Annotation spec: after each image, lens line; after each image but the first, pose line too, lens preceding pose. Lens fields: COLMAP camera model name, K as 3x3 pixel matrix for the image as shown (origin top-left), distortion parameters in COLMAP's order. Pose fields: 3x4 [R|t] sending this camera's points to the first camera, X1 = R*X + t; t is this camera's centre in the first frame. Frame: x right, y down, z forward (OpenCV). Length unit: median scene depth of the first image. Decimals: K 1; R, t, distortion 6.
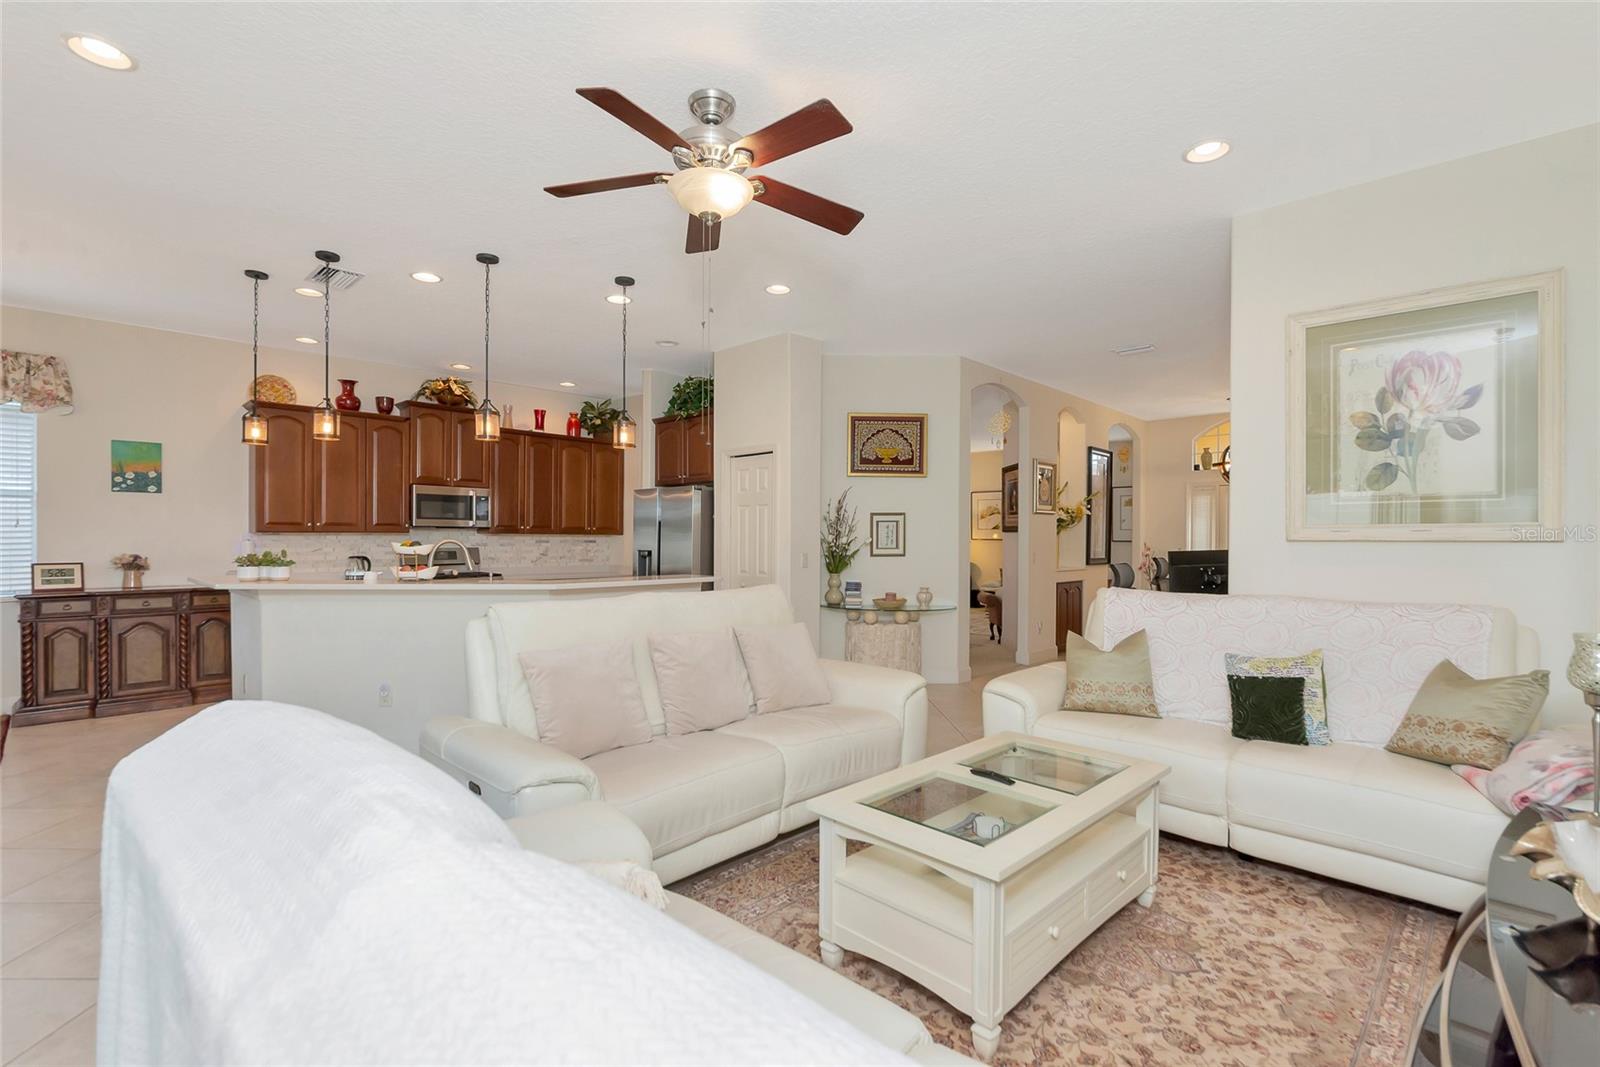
lens RADIAL K [[764.1, 0, 807.5], [0, 764.1, 553.9], [0, 0, 1]] dist [0.025169, -0.003203]
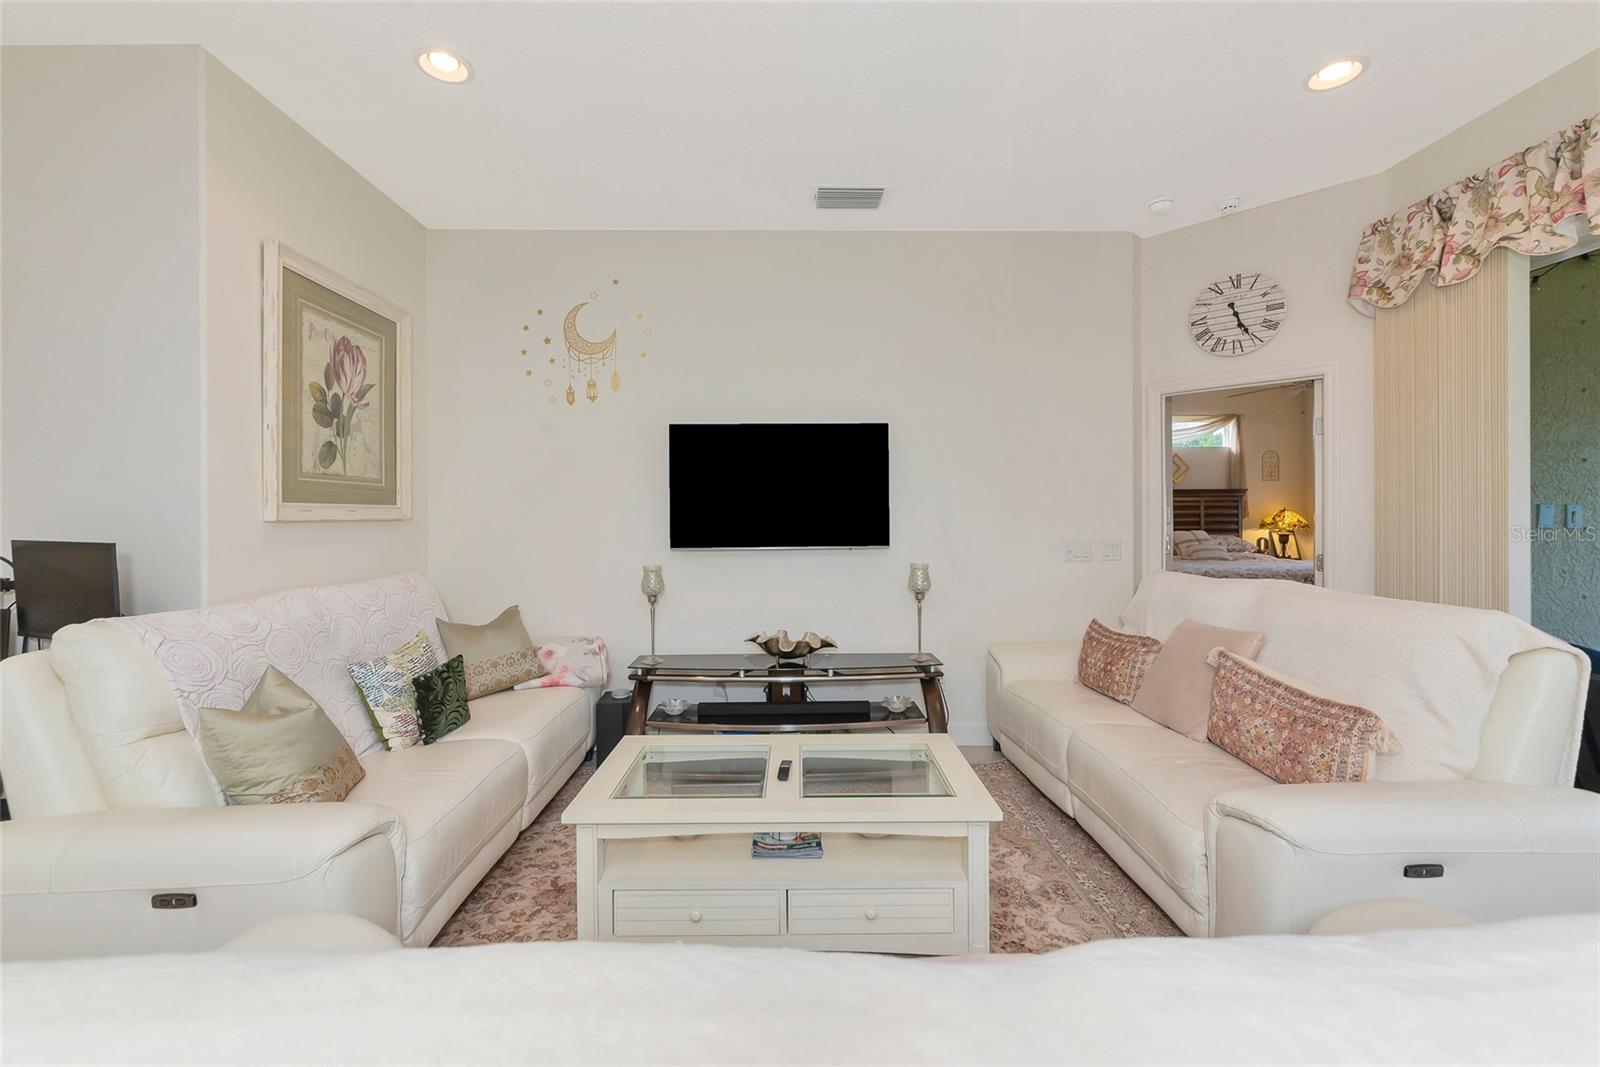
lens RADIAL K [[657.0, 0, 795.3], [0, 657.0, 518.9], [0, 0, 1]] dist [-0.007251, 0.001239]
pose [[-0.709319, -0.002844, 0.704882, -0.138293], [0.018290, 0.999581, 0.022438, -0.014806], [-0.704651, 0.028808, -0.708969, 0.641505]]
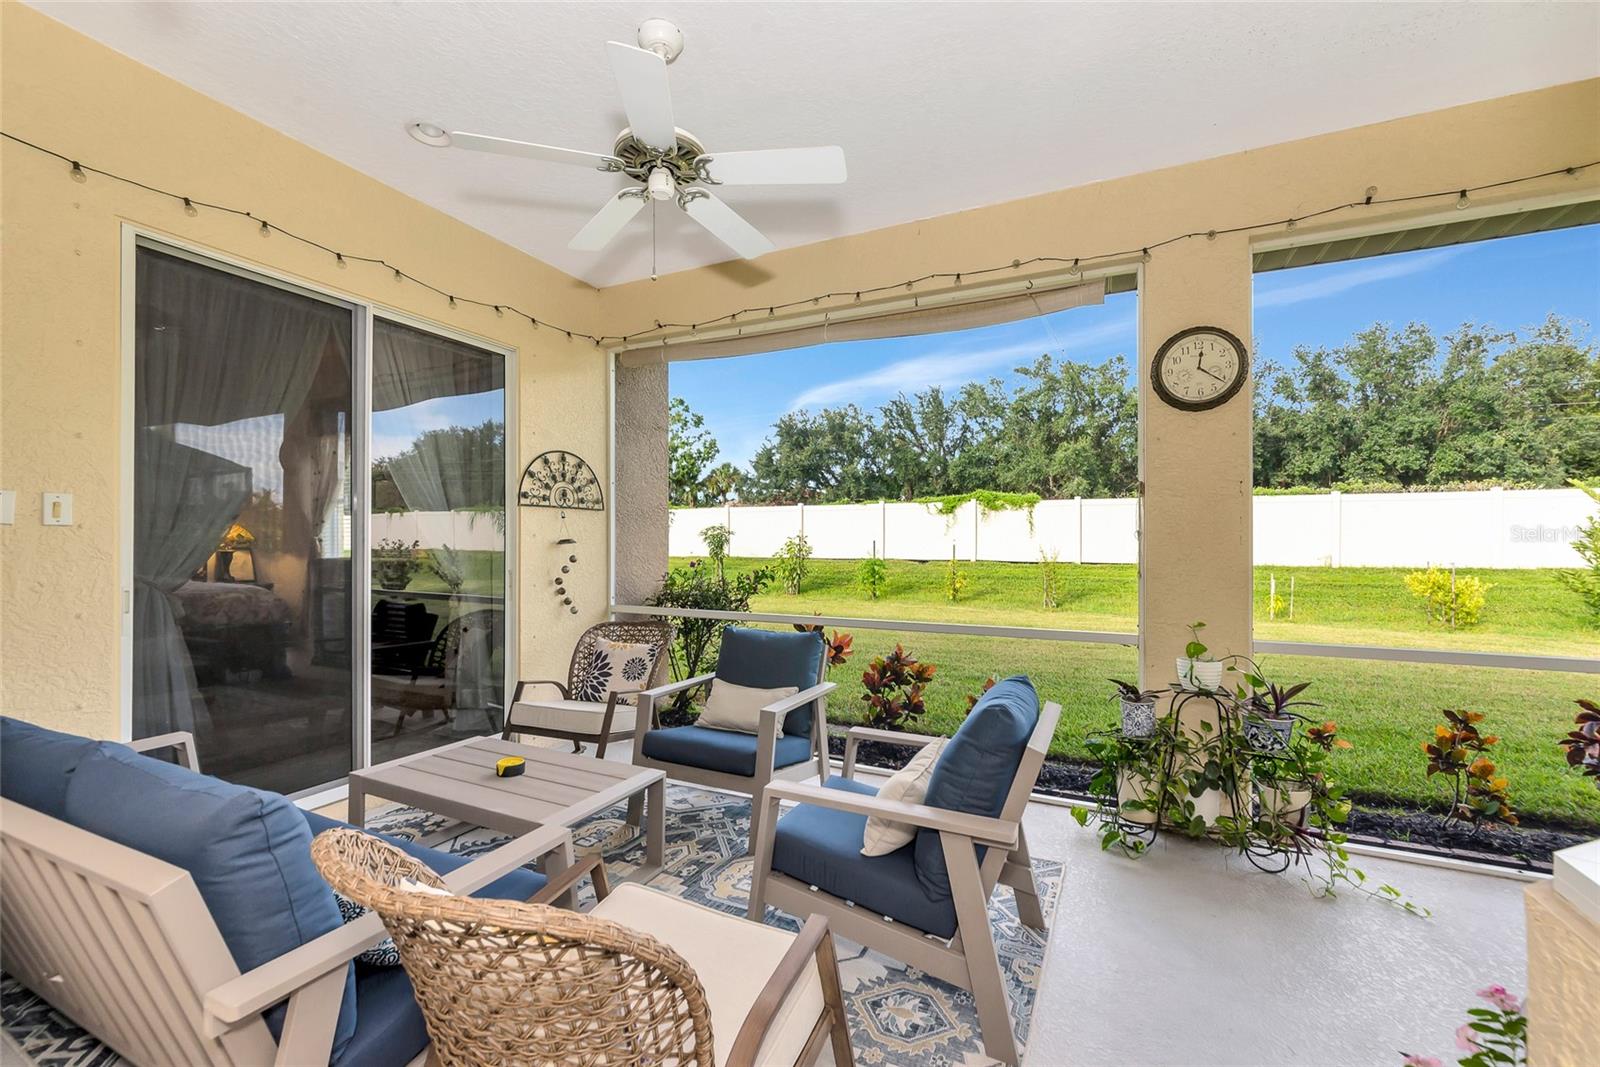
lens RADIAL K [[657.0, 0, 806.1], [0, 657.0, 538.5], [0, 0, 1]] dist [-0.007251, 0.001239]
pose [[-0.947106, -0.009930, -0.320769, -0.471682], [-0.015164, 0.999789, 0.013823, 0.008755], [0.320564, 0.017956, -0.947057, 0.375007]]
